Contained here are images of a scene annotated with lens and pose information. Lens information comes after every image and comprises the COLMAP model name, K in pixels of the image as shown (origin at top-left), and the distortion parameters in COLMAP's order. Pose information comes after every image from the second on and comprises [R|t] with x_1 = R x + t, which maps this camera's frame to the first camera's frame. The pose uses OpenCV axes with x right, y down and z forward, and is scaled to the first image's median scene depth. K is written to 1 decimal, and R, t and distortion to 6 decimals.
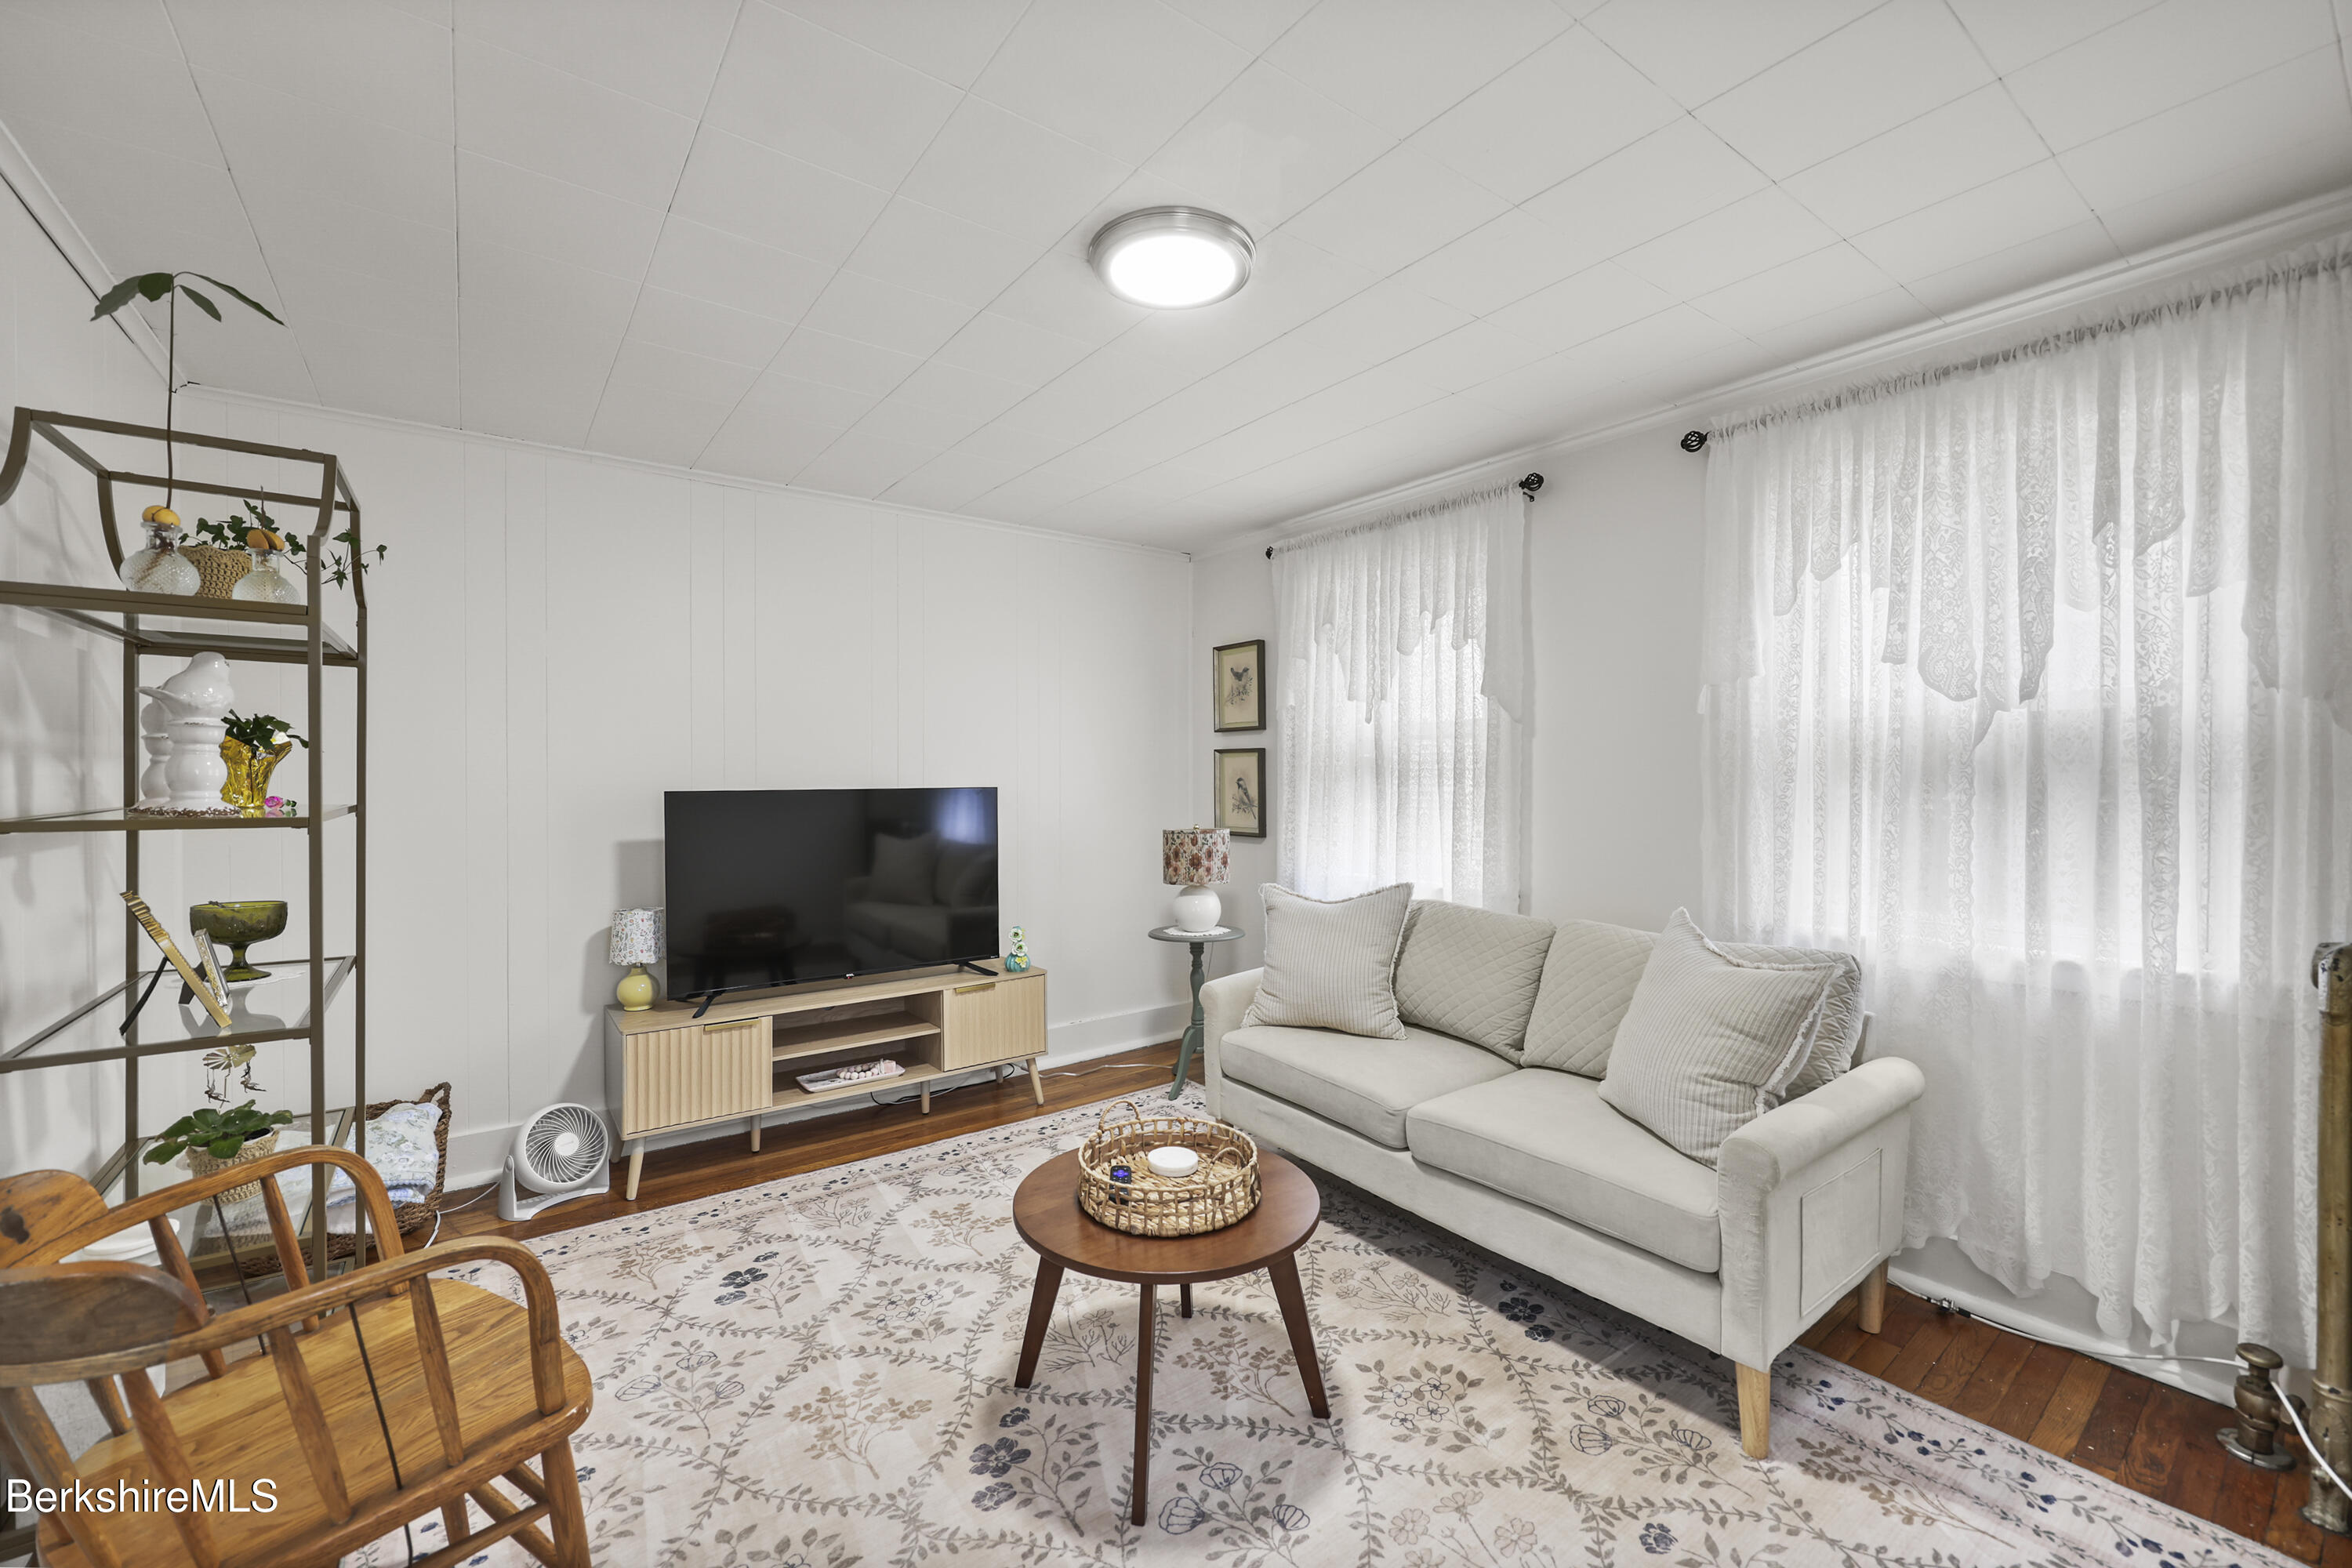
lens RADIAL K [[951.1, 0, 1176.0], [0, 951.1, 784.0], [0, 0, 1]] dist [-0.012806, 0.000022]
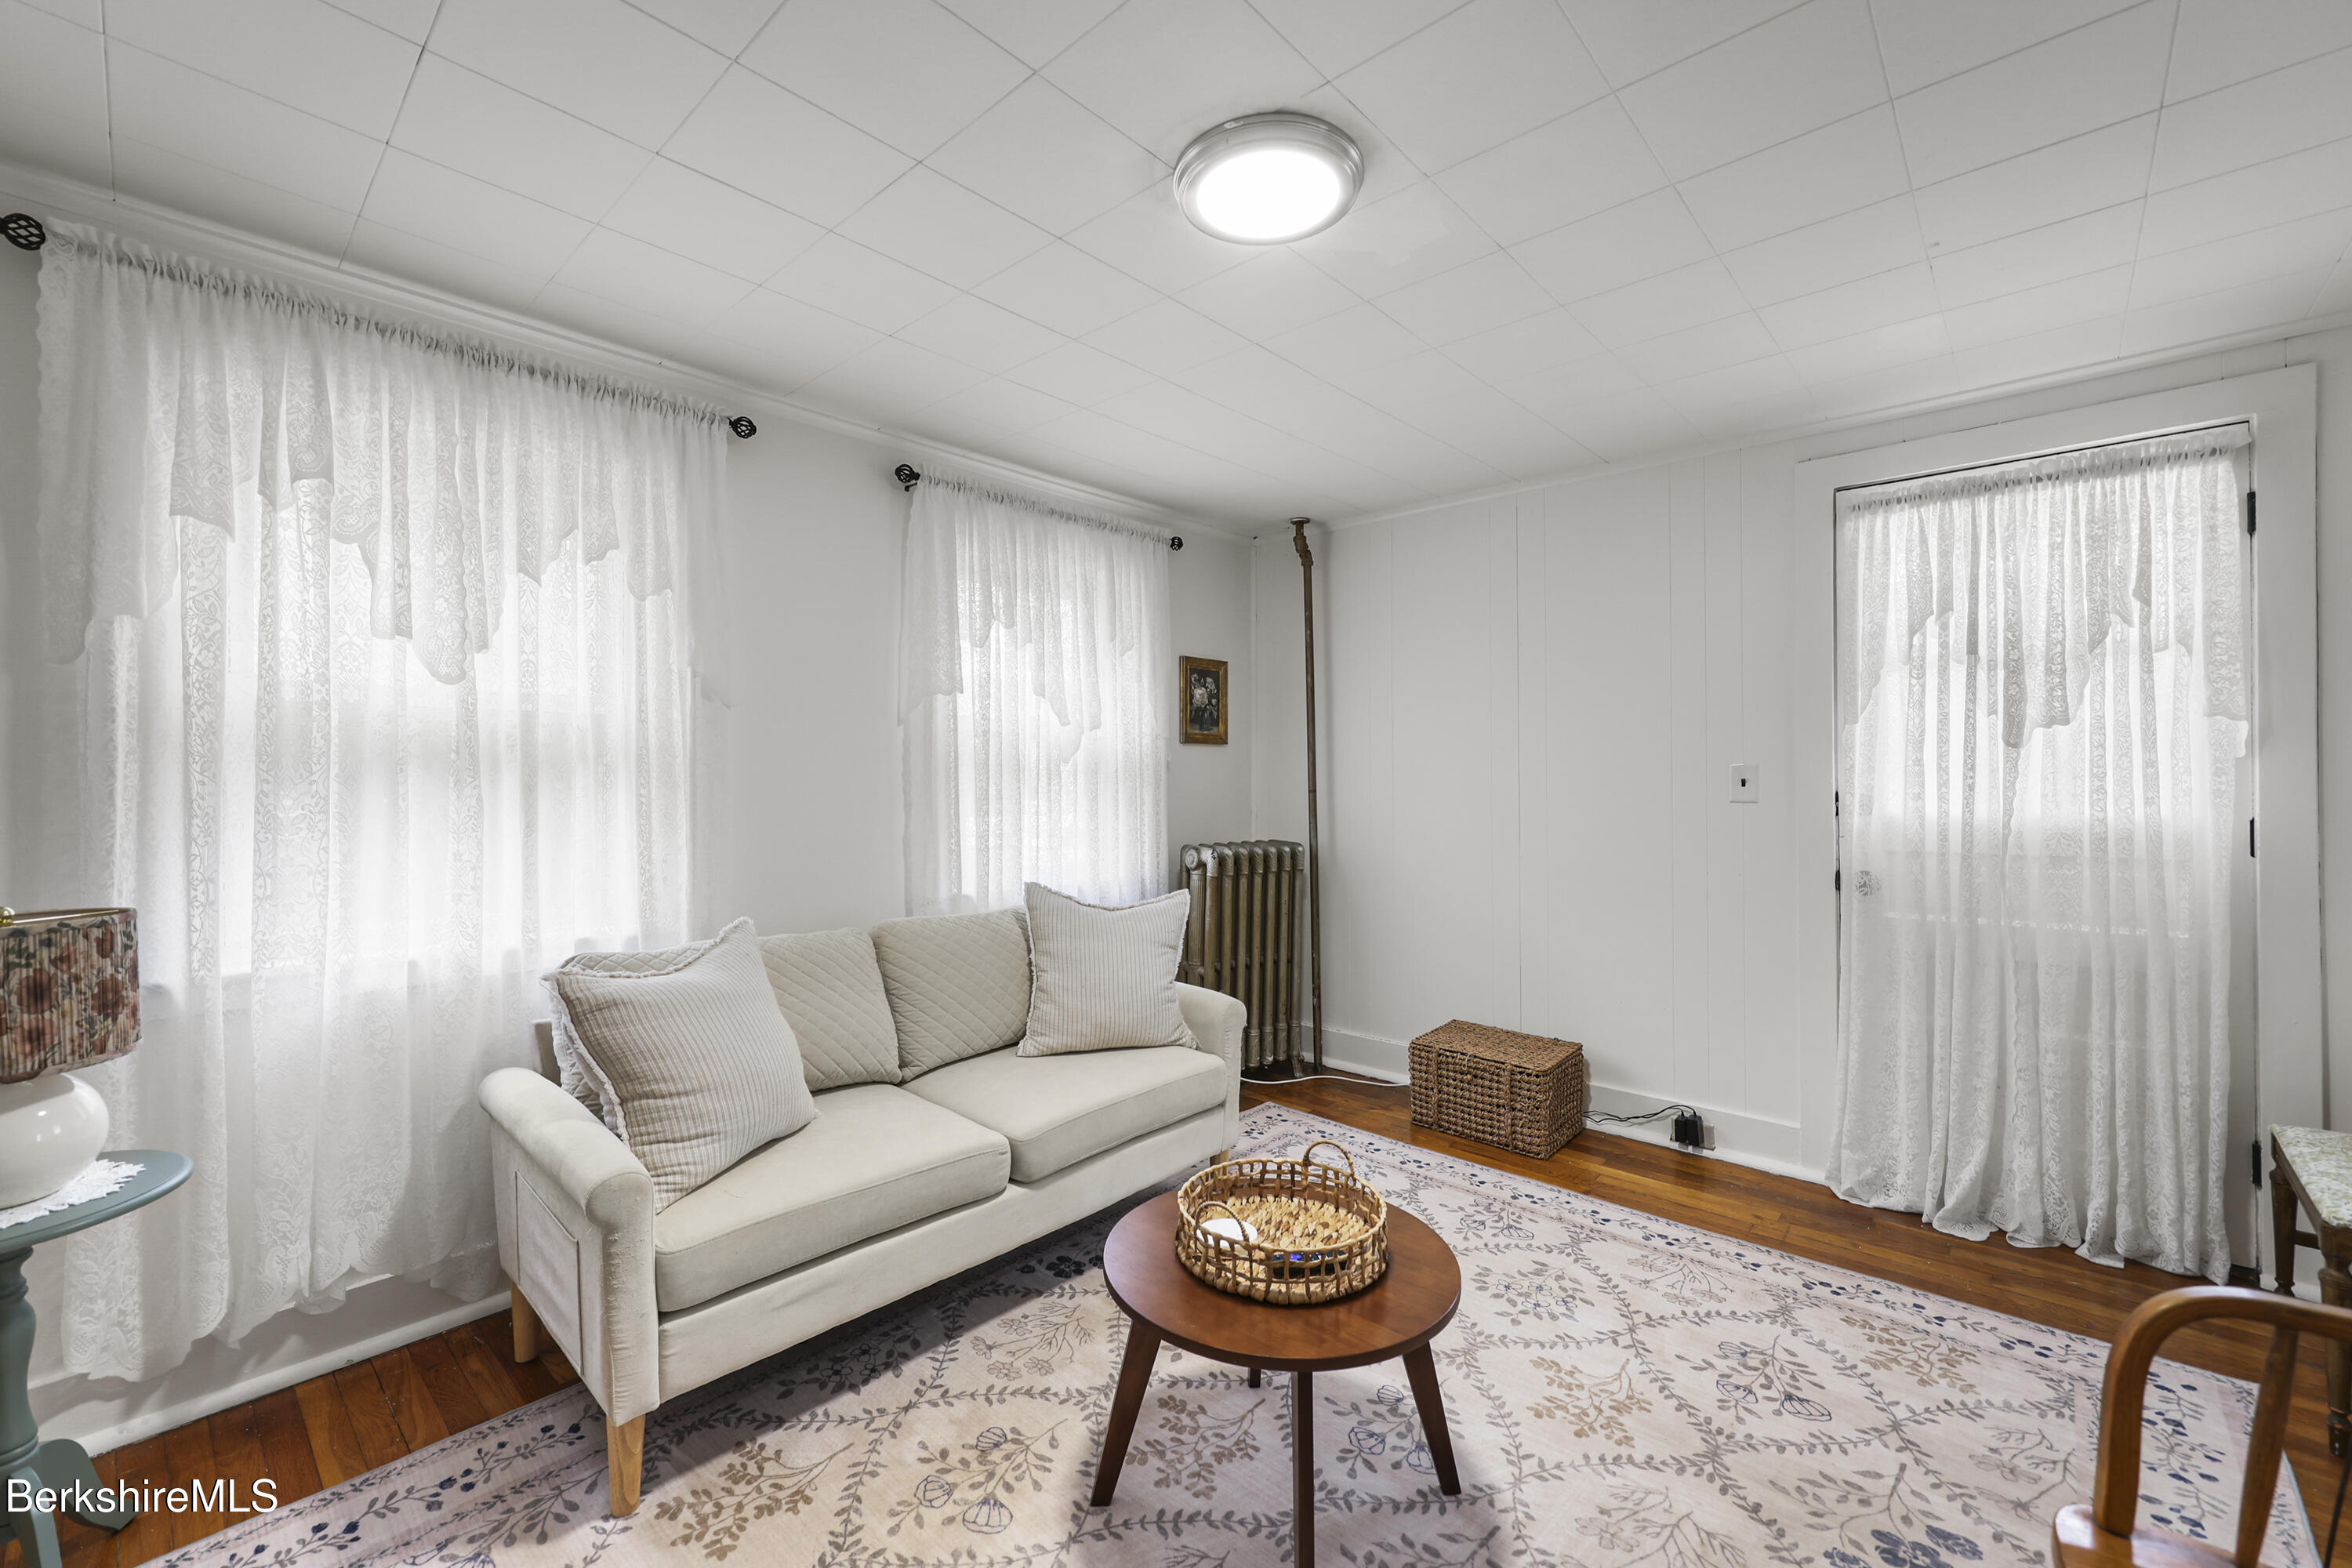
lens RADIAL K [[948.7, 0, 1182.1], [0, 948.7, 779.8], [0, 0, 1]] dist [0.000464, 0.000251]
pose [[-0.202907, 0.005935, 0.979180, -0.487853], [0.021778, 0.999762, -0.001547, 0.005531], [-0.978956, 0.021010, -0.202988, 0.731405]]
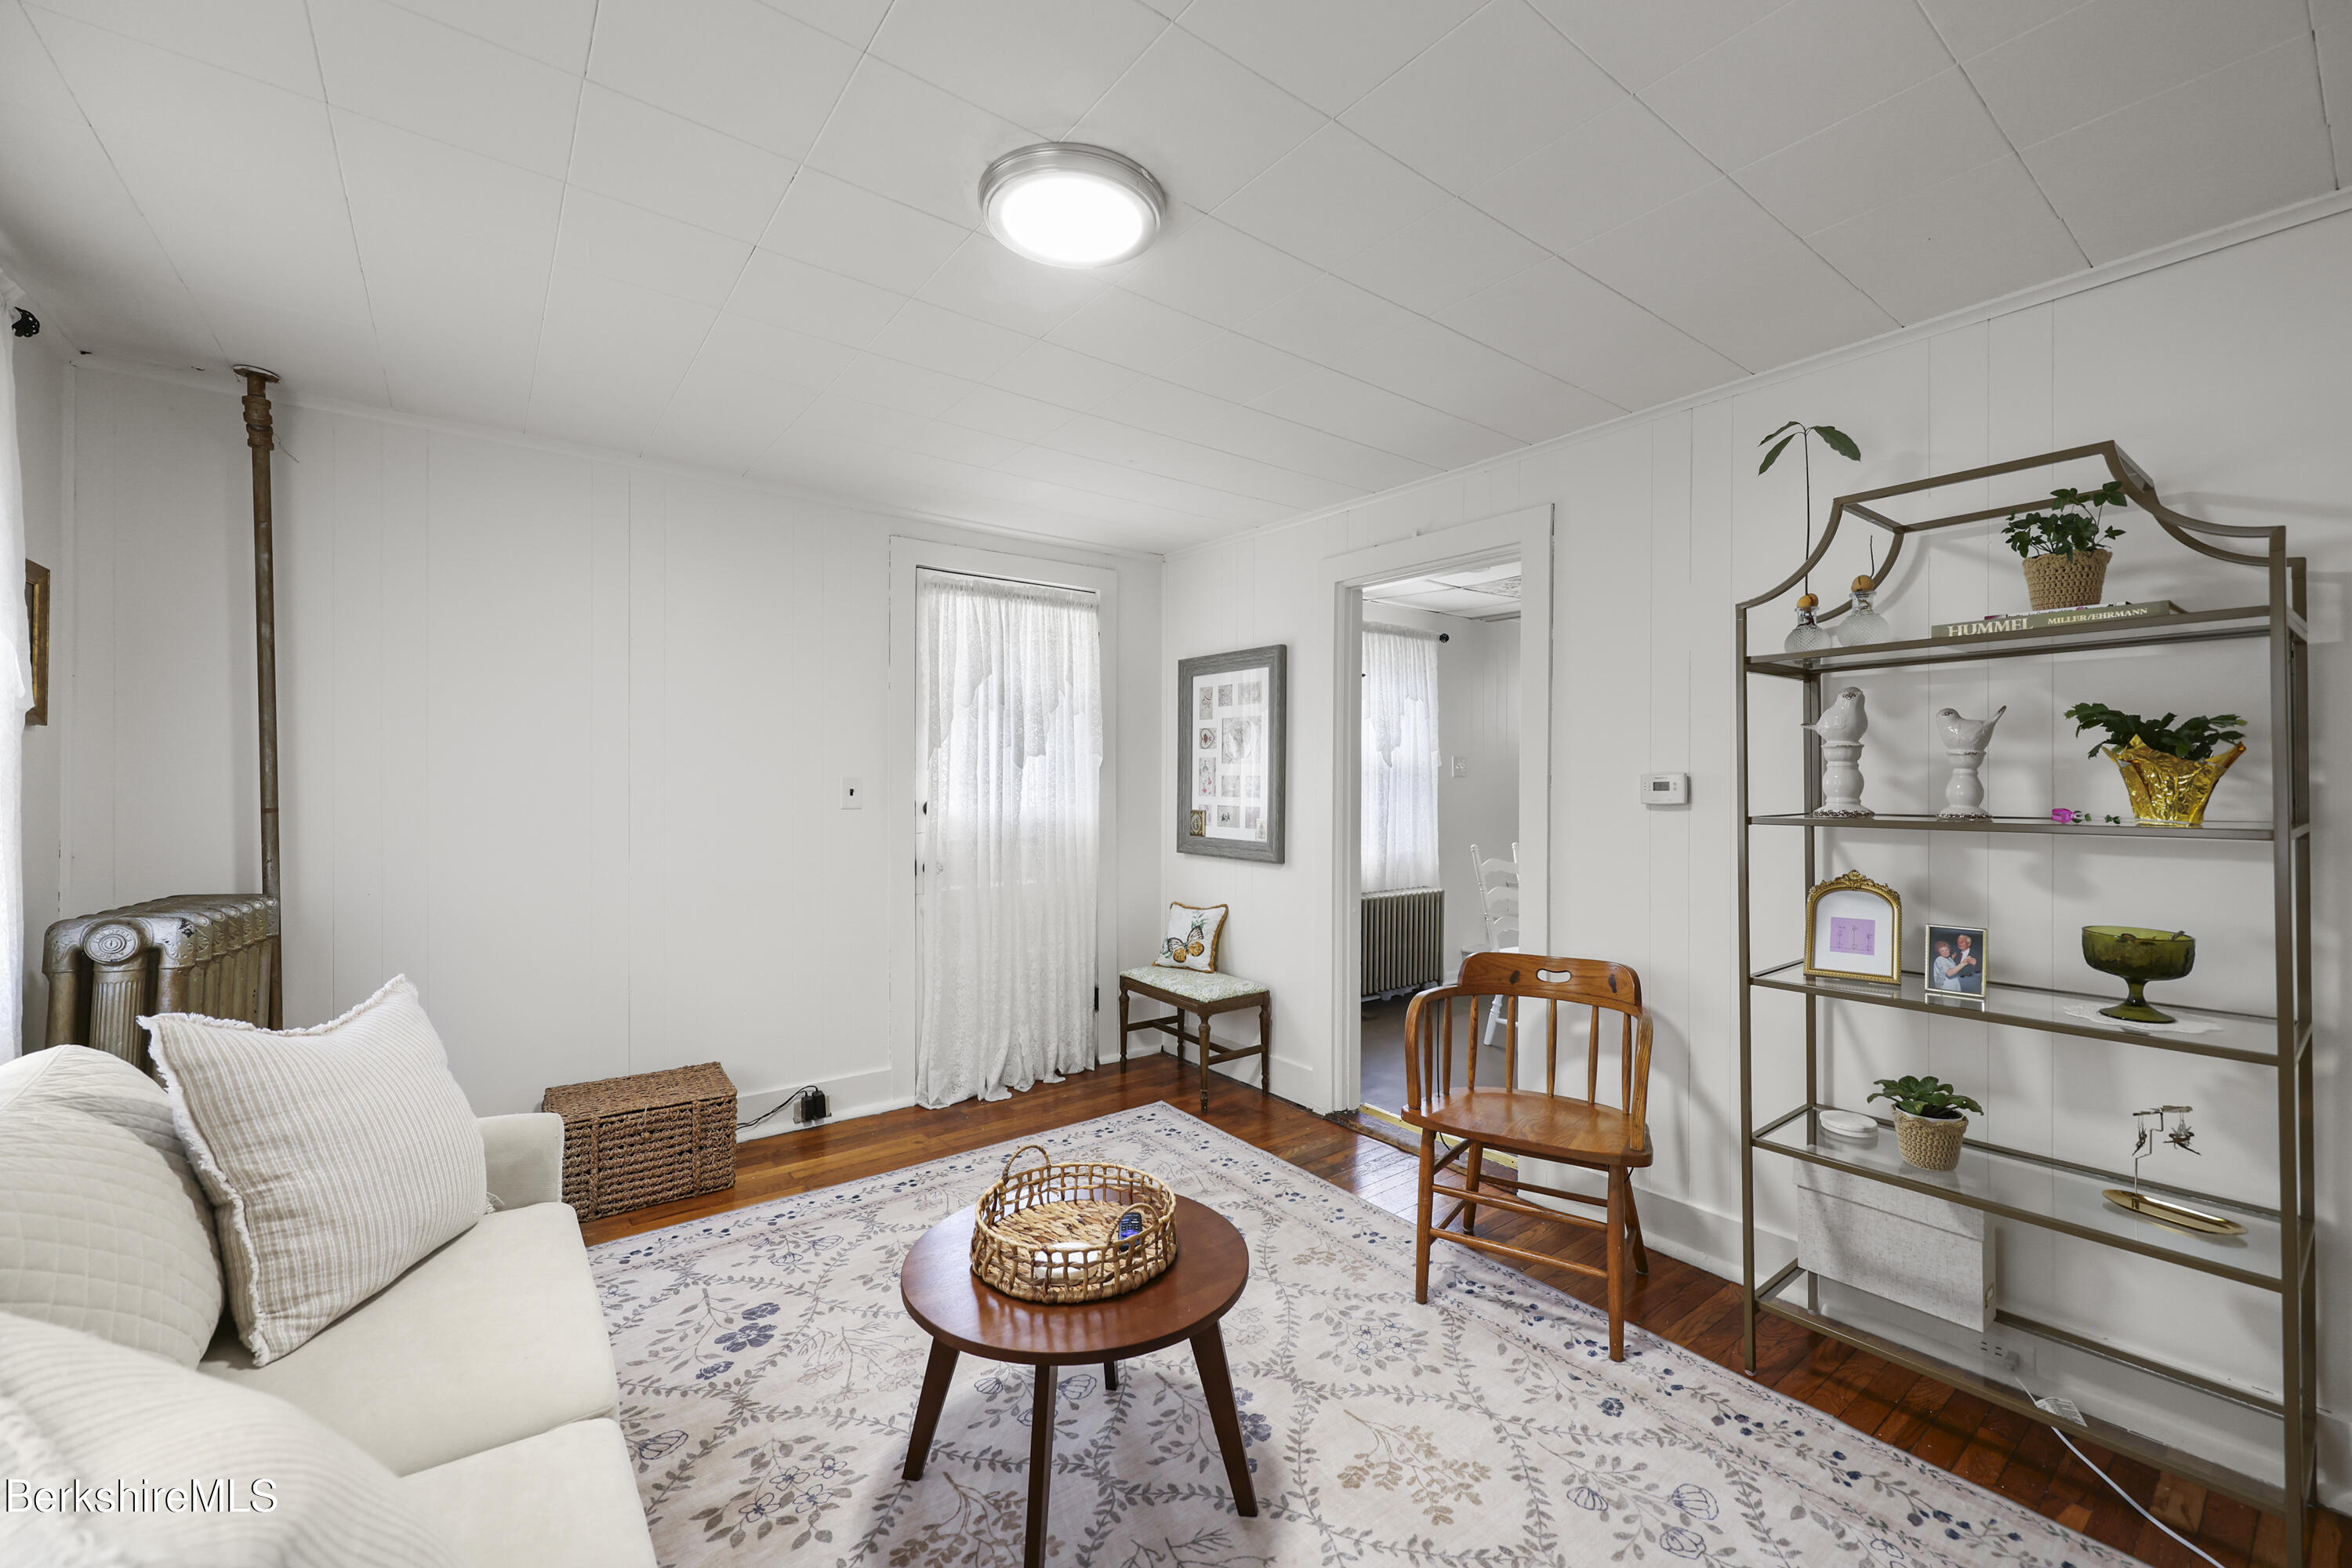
lens RADIAL K [[948.7, 0, 1182.1], [0, 948.7, 779.8], [0, 0, 1]] dist [0.000464, 0.000251]
pose [[-0.999723, 0.006291, -0.022685, -0.056863], [0.005939, 0.999862, 0.015520, -0.009581], [0.022779, 0.015381, -0.999622, 1.094035]]
